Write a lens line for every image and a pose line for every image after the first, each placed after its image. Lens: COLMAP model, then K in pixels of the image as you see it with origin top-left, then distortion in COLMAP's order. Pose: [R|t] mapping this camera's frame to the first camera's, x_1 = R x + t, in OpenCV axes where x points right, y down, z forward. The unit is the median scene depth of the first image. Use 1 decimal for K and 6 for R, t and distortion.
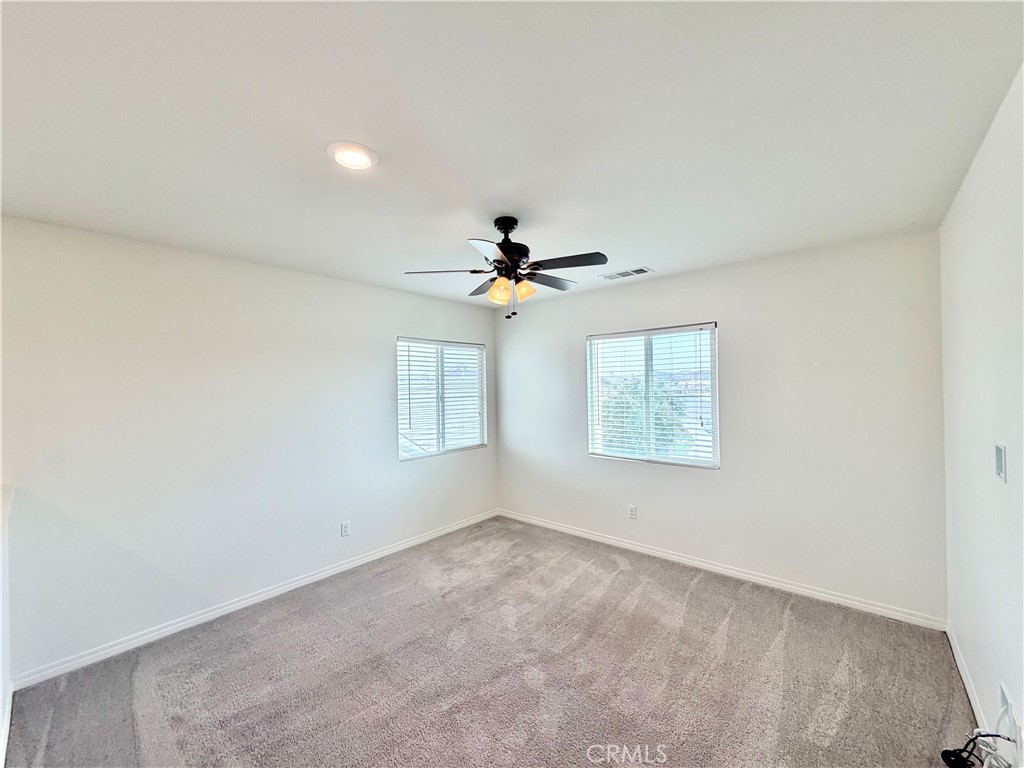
lens RADIAL K [[409.4, 0, 512.0], [0, 409.4, 384.0], [0, 0, 1]] dist [0.000313, -0.000032]
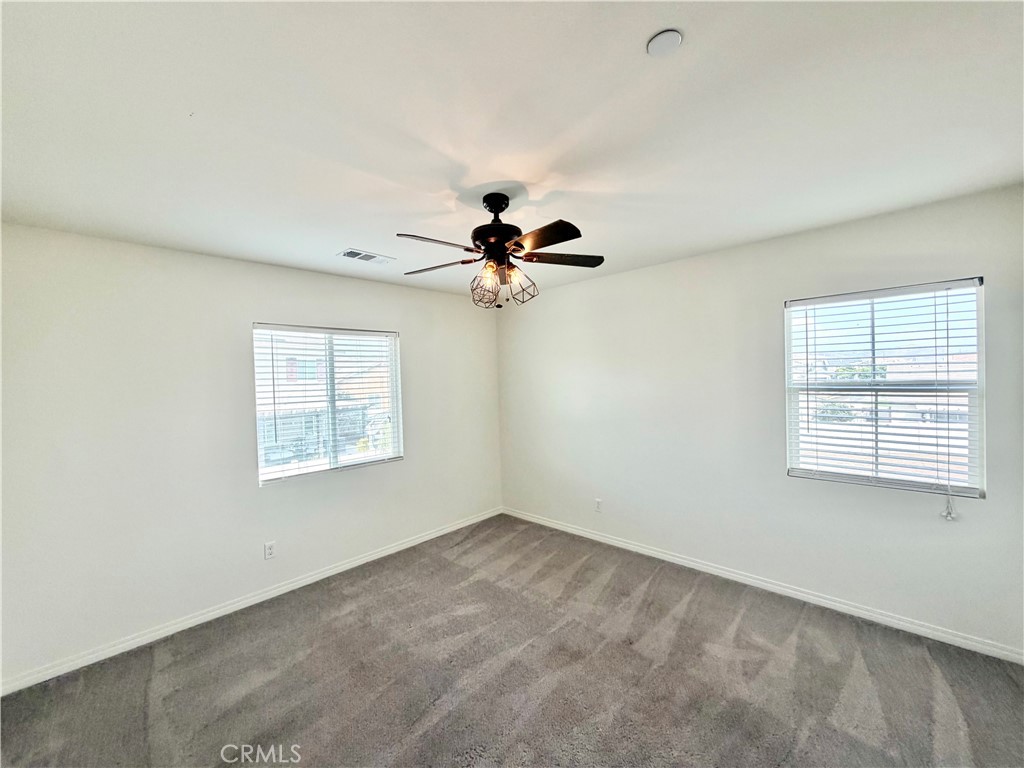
lens RADIAL K [[409.4, 0, 512.0], [0, 409.4, 384.0], [0, 0, 1]] dist [0.000313, -0.000032]
pose [[0.998241, -0.012663, -0.057917, 0.070404], [0.013868, 0.999694, 0.020460, -0.003202], [0.057640, -0.021227, 0.998112, 0.075804]]
